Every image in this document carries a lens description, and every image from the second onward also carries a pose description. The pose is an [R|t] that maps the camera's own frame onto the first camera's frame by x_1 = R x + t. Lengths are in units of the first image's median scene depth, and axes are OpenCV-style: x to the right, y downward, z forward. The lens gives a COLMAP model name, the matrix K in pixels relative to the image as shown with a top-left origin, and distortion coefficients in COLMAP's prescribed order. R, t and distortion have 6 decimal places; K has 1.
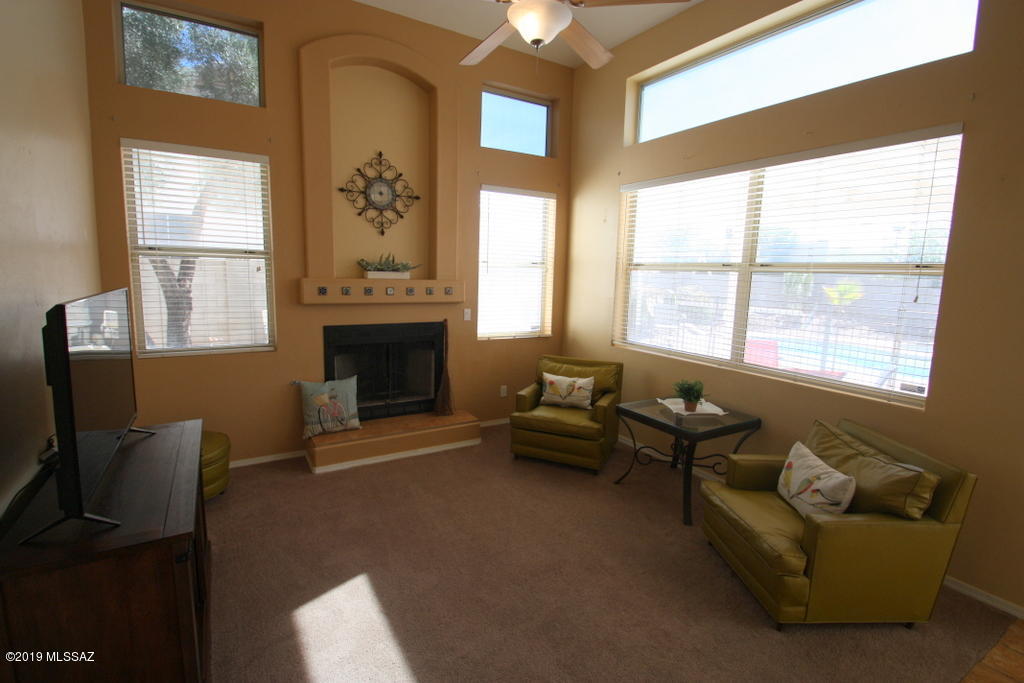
lens RADIAL K [[476.9, 0, 501.2], [0, 476.9, 336.2], [0, 0, 1]] dist [0.018222, -0.018660]
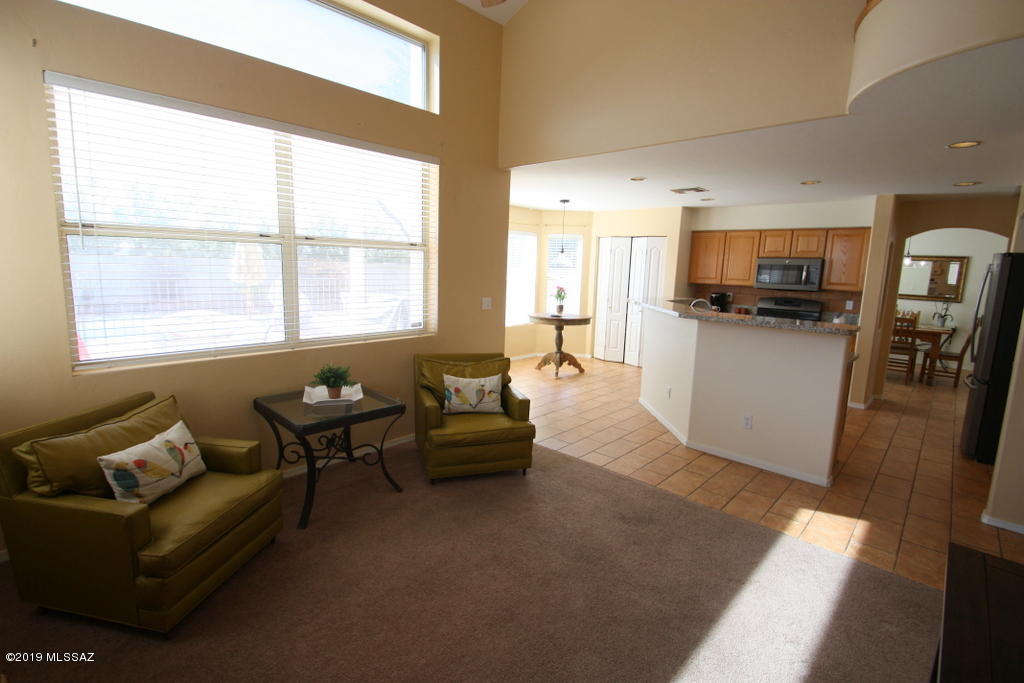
lens RADIAL K [[476.9, 0, 501.2], [0, 476.9, 336.2], [0, 0, 1]] dist [0.018222, -0.018660]
pose [[-0.273542, -0.184986, 0.943904, -0.449033], [0.092704, 0.971693, 0.217297, -0.108215], [-0.957382, 0.146944, -0.248650, 0.746569]]
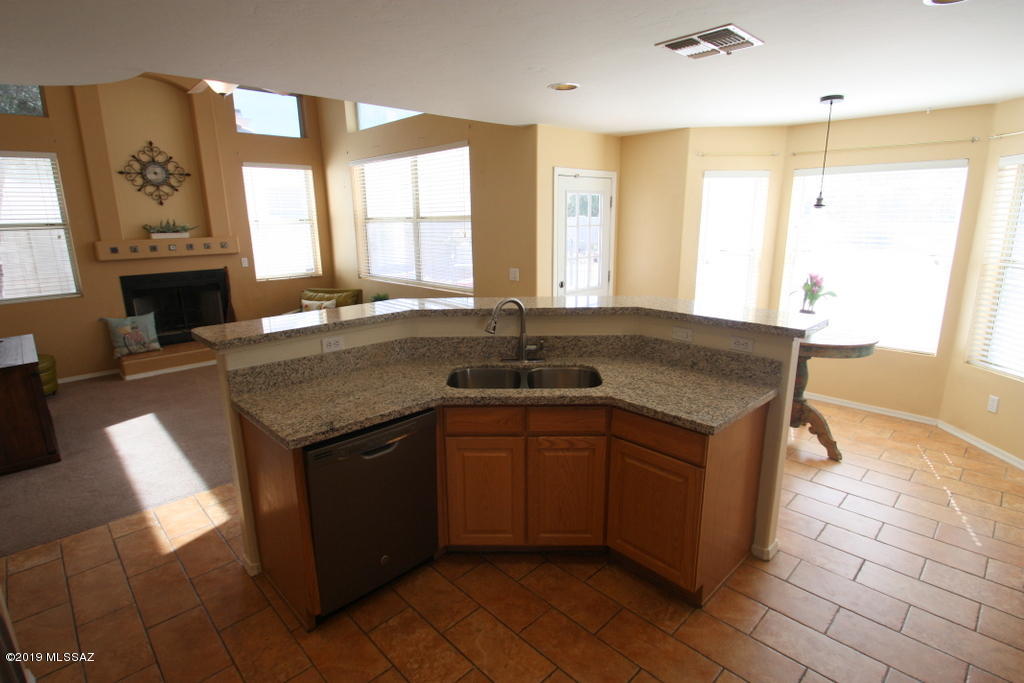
lens RADIAL K [[522.0, 0, 512.0], [0, 522.0, 341.5], [0, 0, 1]] dist [0.014037, -0.027283]
pose [[0.972473, -0.093257, 0.213541, 0.360016], [0.072347, 0.991970, 0.103740, 0.084978], [-0.221501, -0.085436, 0.971410, -0.665746]]
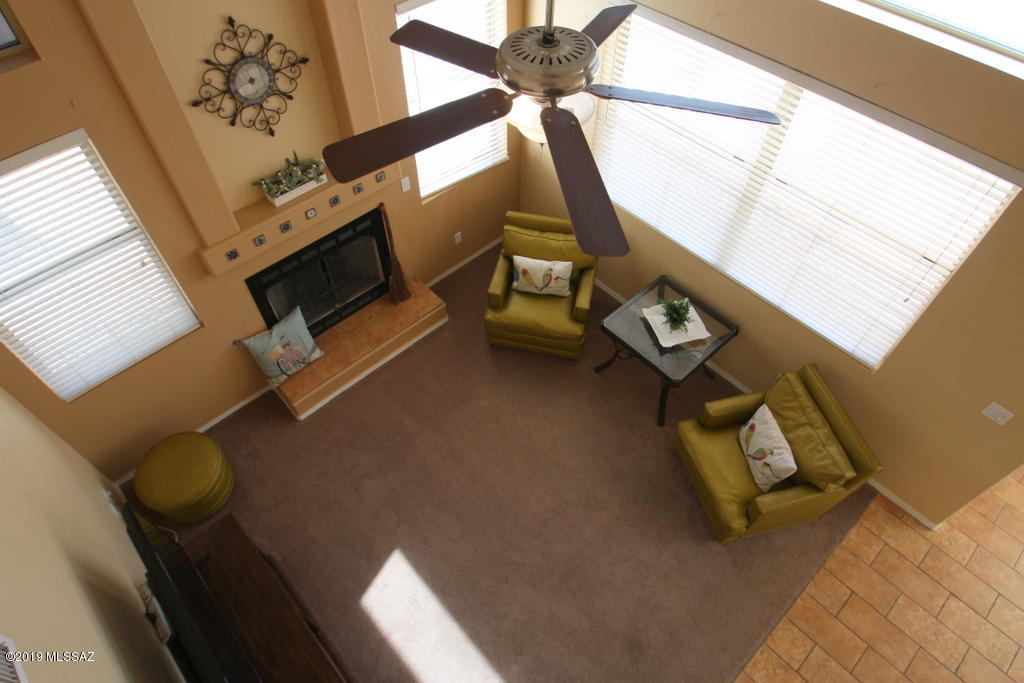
lens RADIAL K [[623.9, 0, 502.3], [0, 623.9, 339.7], [0, 0, 1]] dist [-0.001187, -0.001144]
pose [[0.978098, -0.183586, 0.098082, -0.071025], [0.062752, 0.709387, 0.702021, -0.625915], [-0.198459, -0.680490, 0.705370, 0.114438]]
